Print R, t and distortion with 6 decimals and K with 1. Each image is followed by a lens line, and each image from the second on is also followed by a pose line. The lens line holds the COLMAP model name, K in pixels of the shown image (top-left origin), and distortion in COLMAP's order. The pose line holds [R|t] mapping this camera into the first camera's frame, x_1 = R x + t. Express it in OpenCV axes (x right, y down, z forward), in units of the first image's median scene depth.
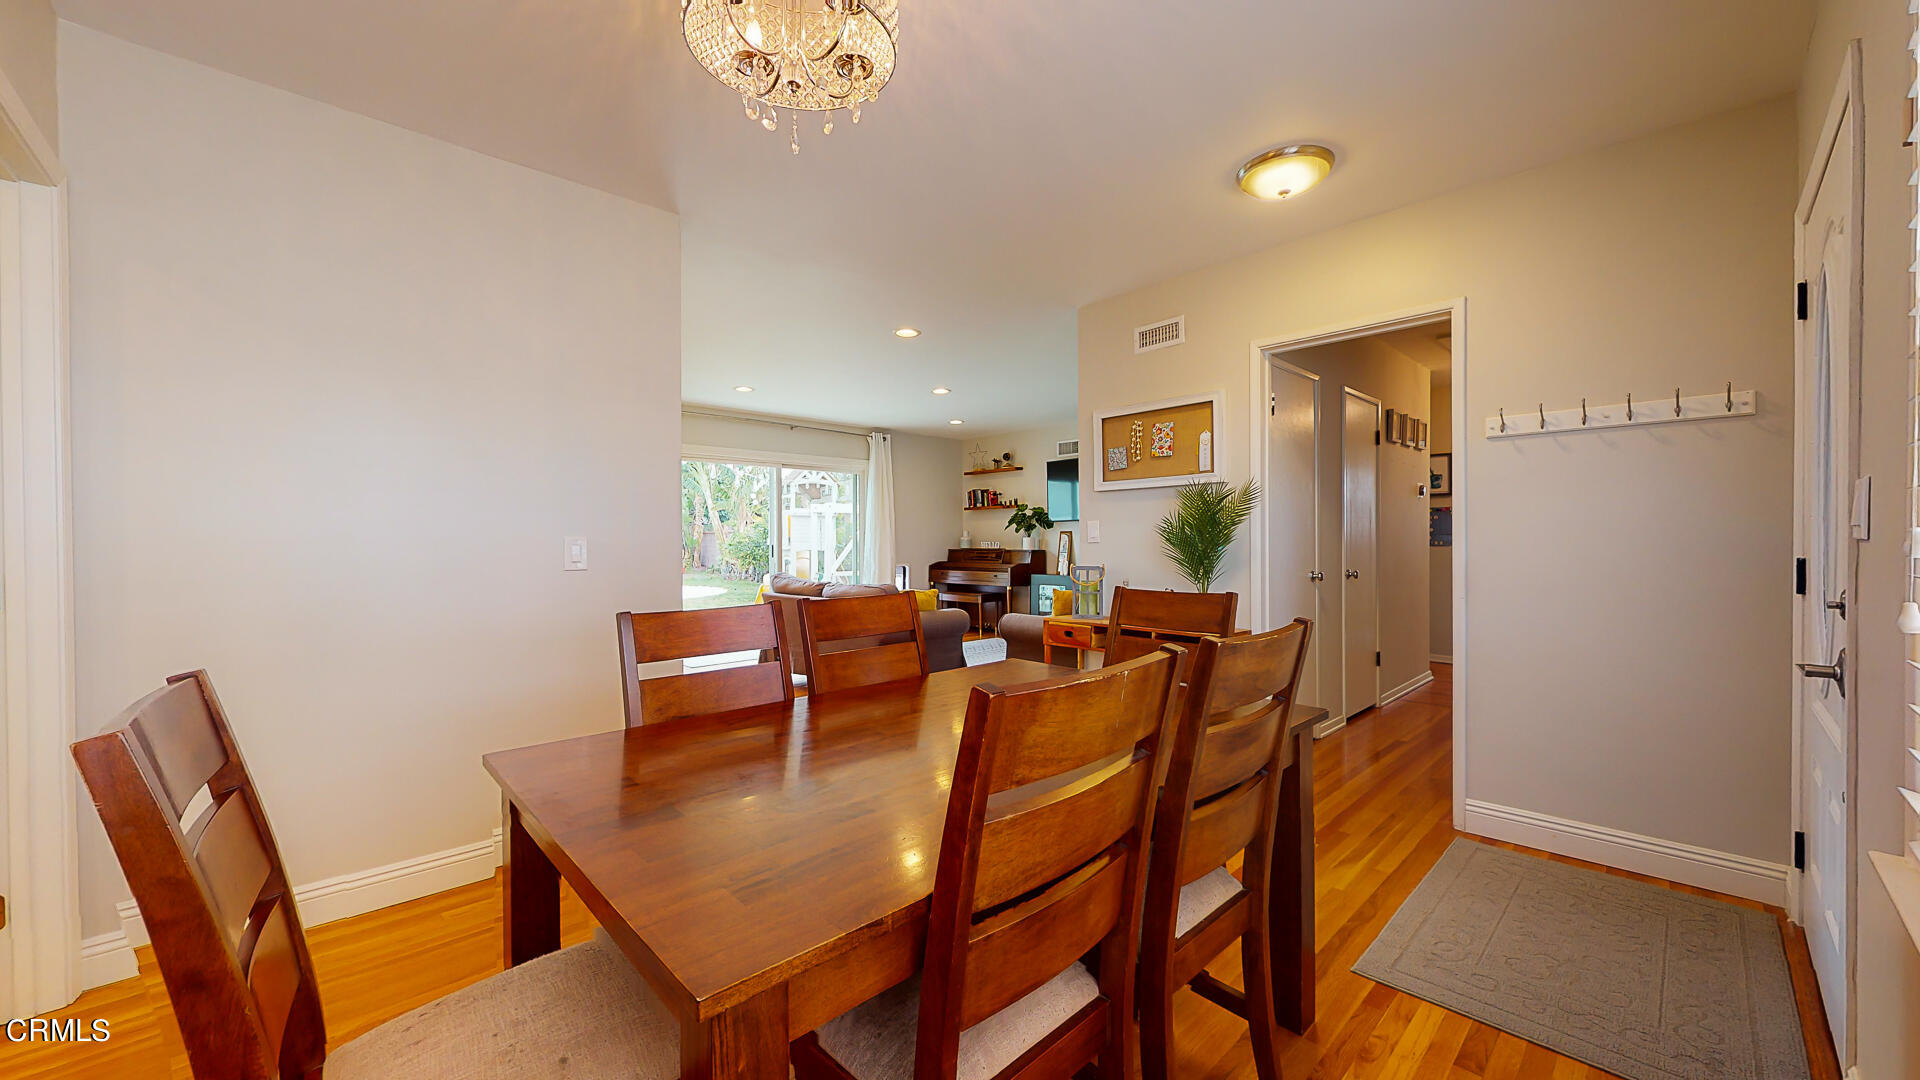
lens RADIAL K [[701.7, 0, 954.9], [0, 701.7, 545.8], [0, 0, 1]] dist [-0.001226, 0.000091]
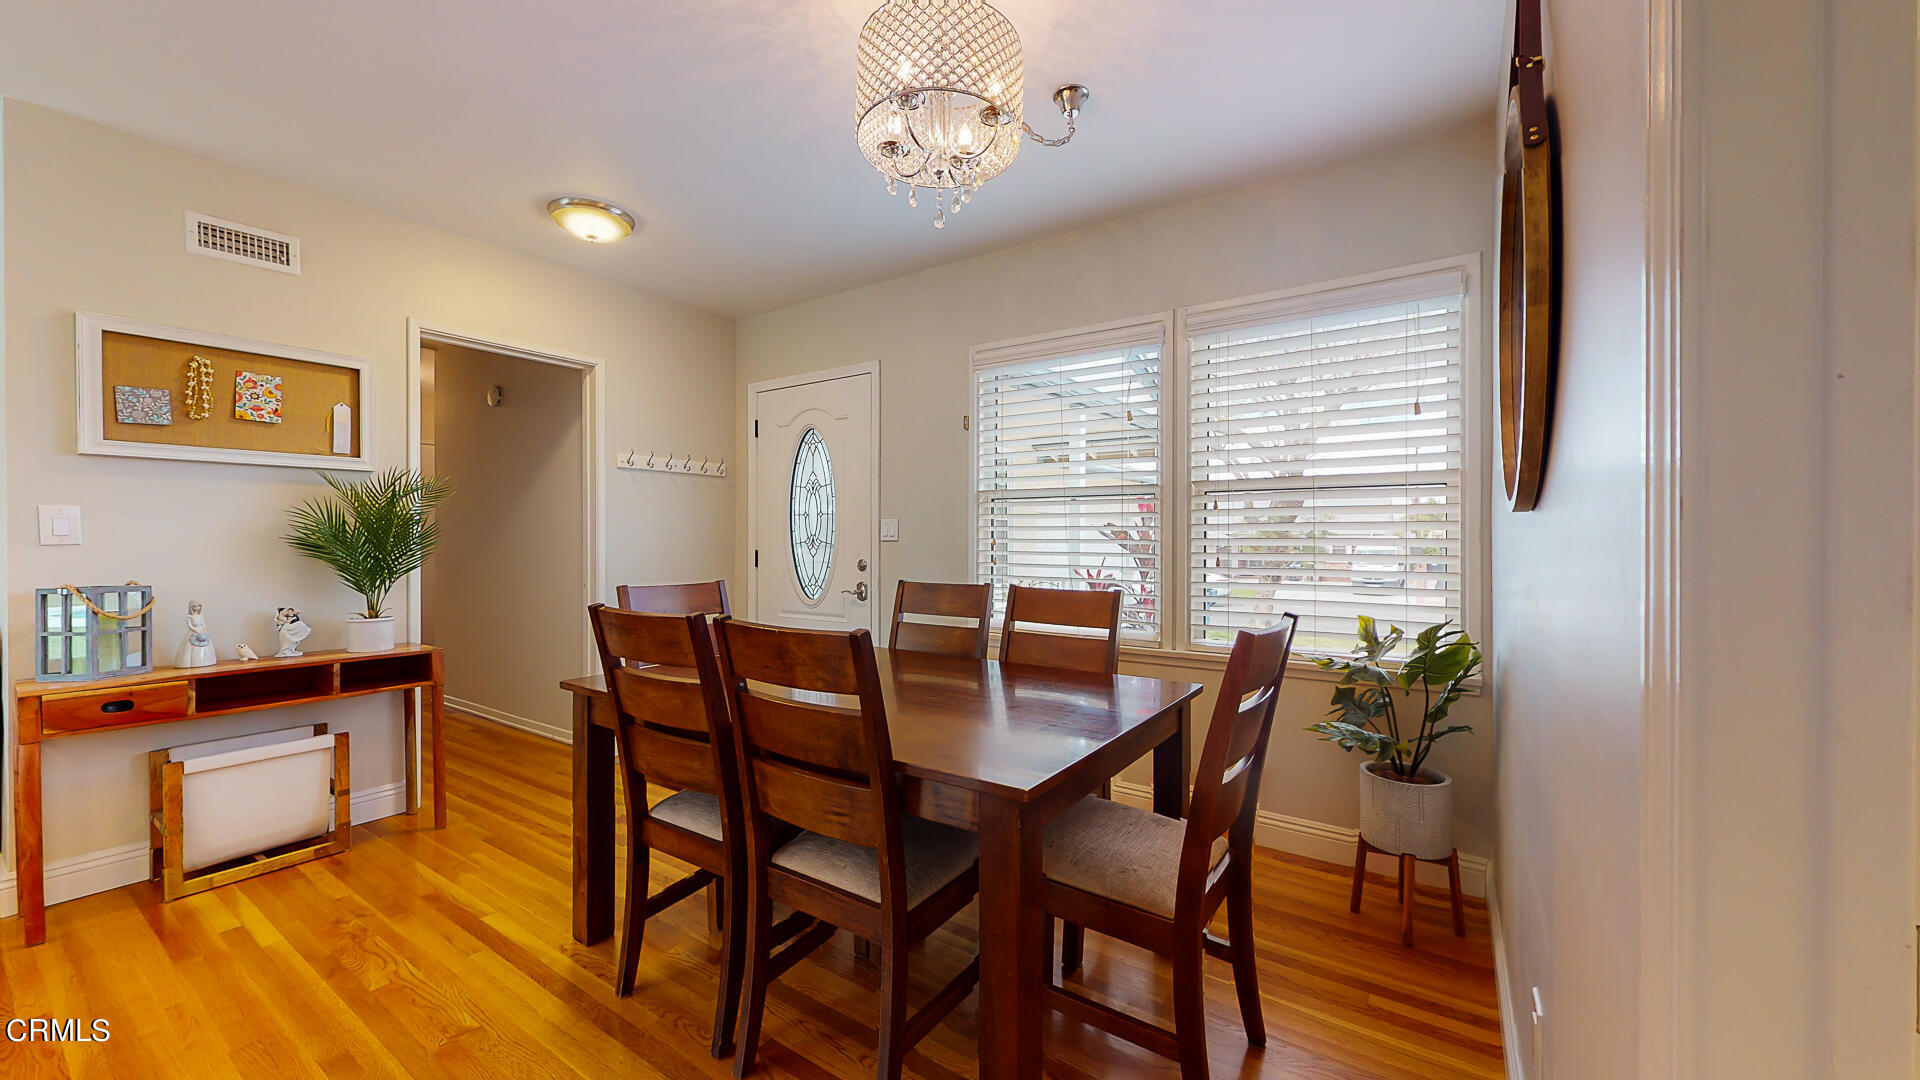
lens RADIAL K [[701.7, 0, 963.6], [0, 701.7, 543.9], [0, 0, 1]] dist [-0.001226, 0.000091]
pose [[-0.229613, -0.003356, 0.973276, -0.558372], [0.006029, 0.999970, 0.004871, -0.003858], [-0.973263, 0.006987, -0.229586, 0.481496]]
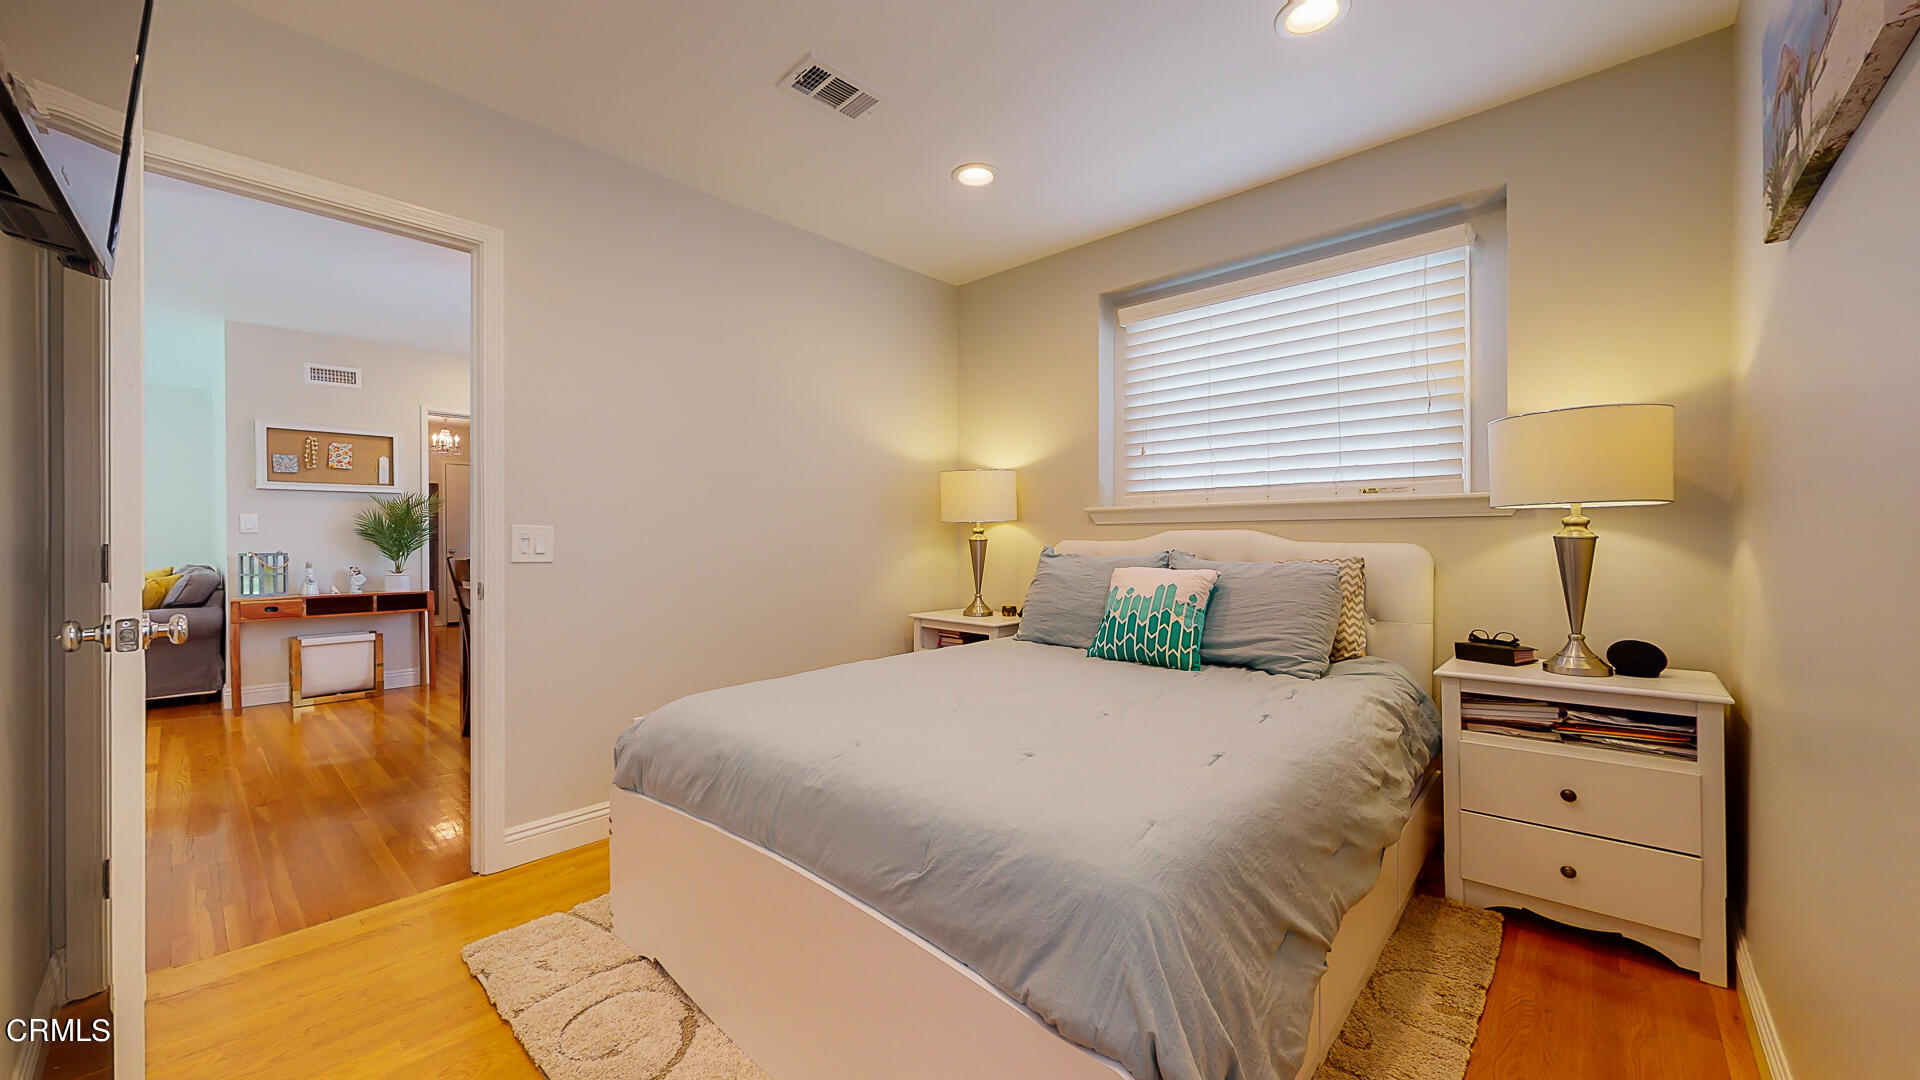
lens RADIAL K [[701.7, 0, 964.8], [0, 701.7, 539.5], [0, 0, 1]] dist [-0.001226, 0.000091]
pose [[-0.103796, 0.001456, 0.994598, -1.169886], [0.012883, 0.999917, -0.000119, 0.023643], [-0.994515, 0.012801, -0.103806, -0.041464]]
